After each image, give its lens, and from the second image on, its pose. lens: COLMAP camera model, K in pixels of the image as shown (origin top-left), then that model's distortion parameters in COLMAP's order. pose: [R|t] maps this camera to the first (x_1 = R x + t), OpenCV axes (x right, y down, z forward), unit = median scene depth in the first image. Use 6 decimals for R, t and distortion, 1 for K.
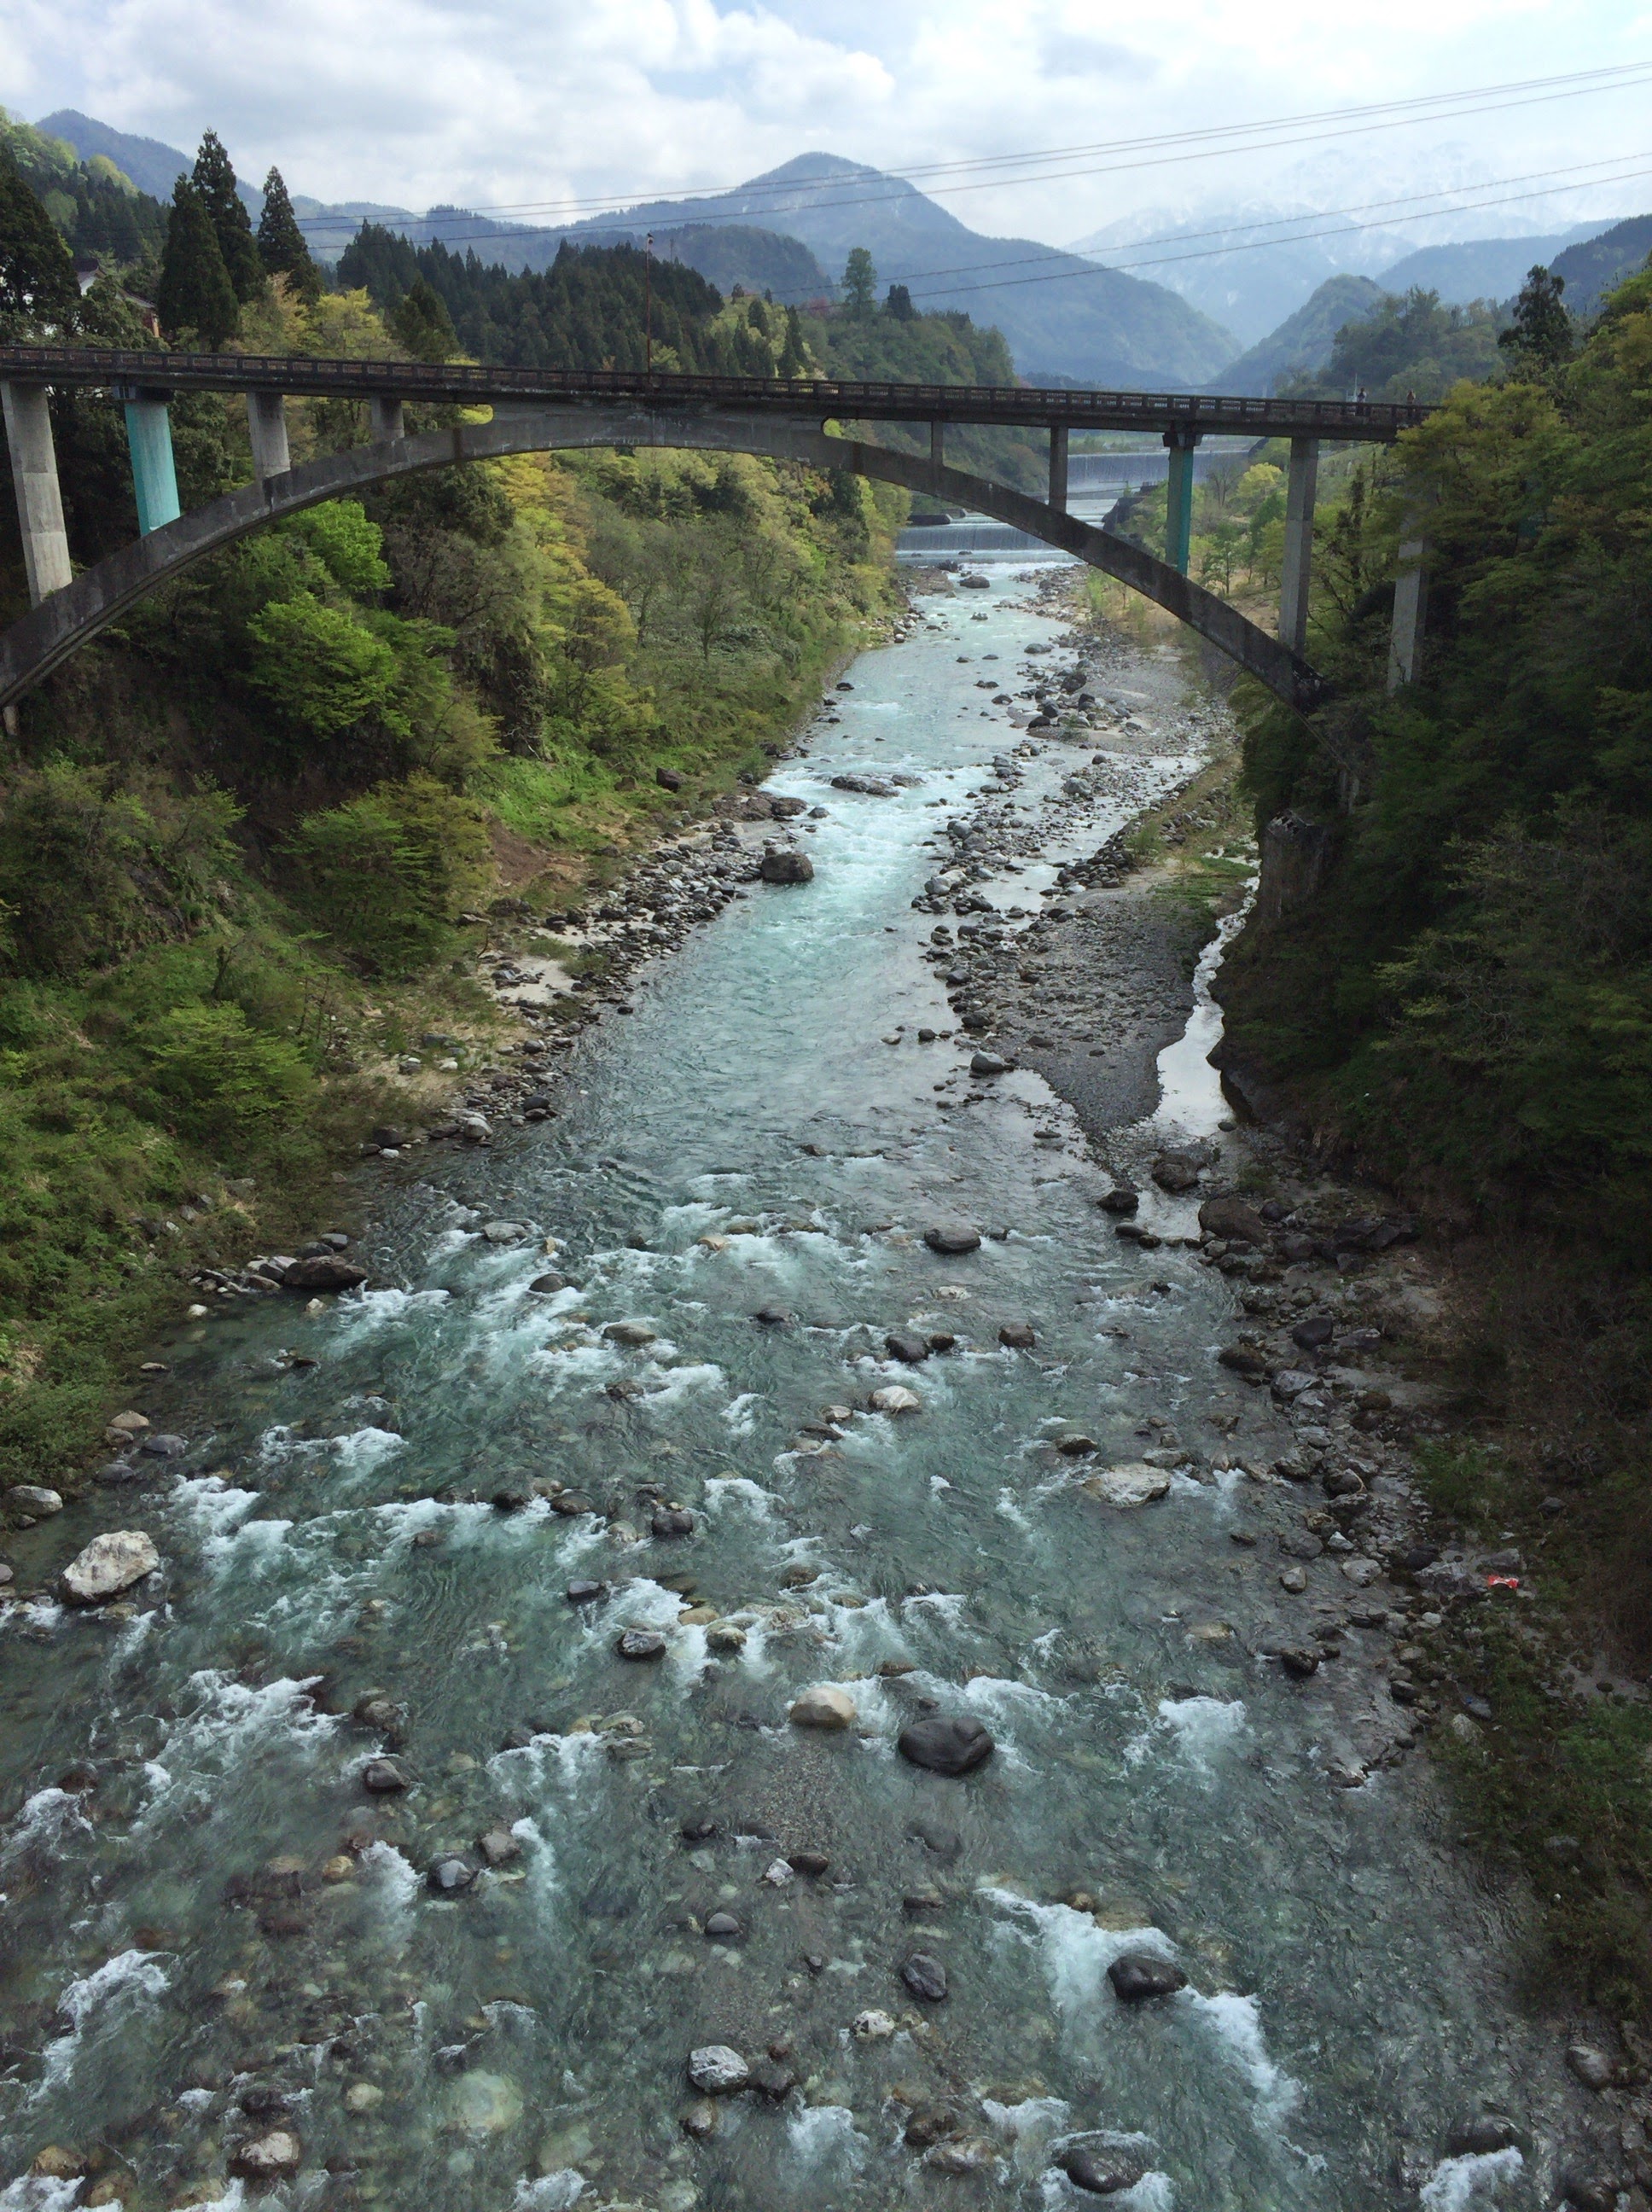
lens RADIAL K [[1895.5, 0, 822.8], [0, 1895.5, 1150.6], [0, 0, 1]] dist [0.078865, -0.121222]
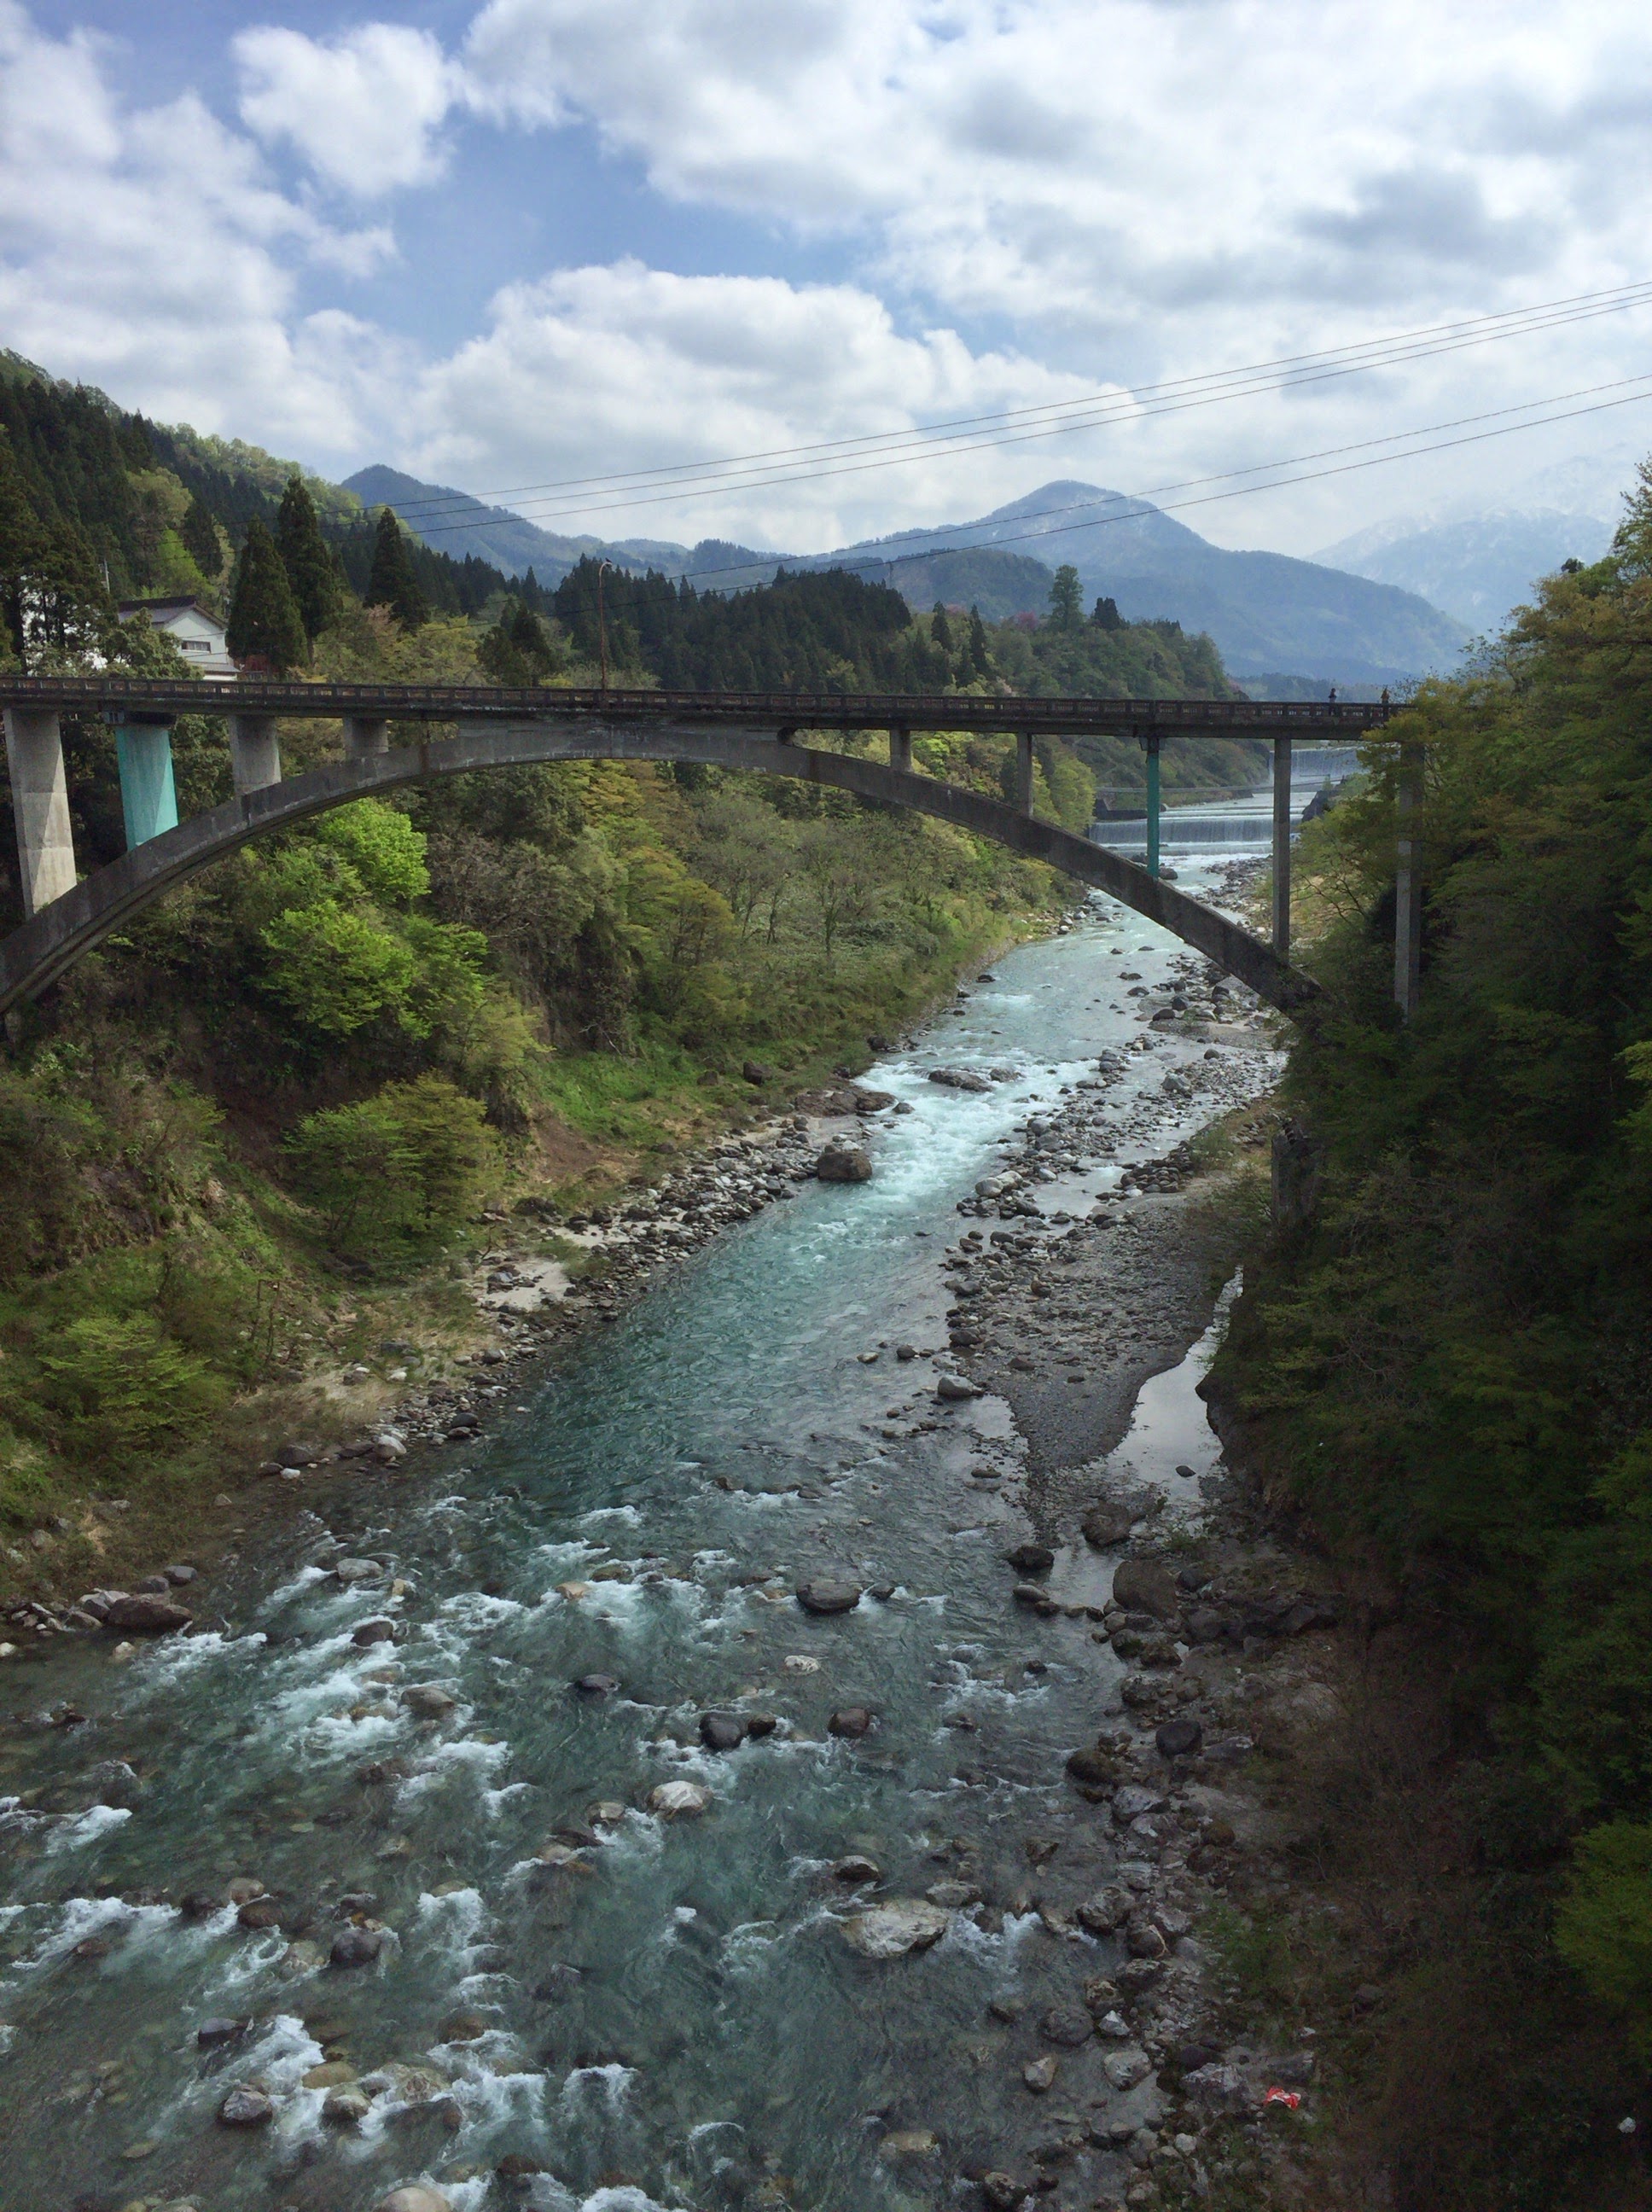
lens RADIAL K [[1895.6, 0, 829.5], [0, 1895.6, 1151.3], [0, 0, 1]] dist [0.081066, -0.123357]
pose [[0.991621, 0.009869, -0.128800, 0.117261], [-0.028244, 0.989517, -0.141625, -0.022140], [0.126052, 0.144076, 0.981505, 0.053843]]
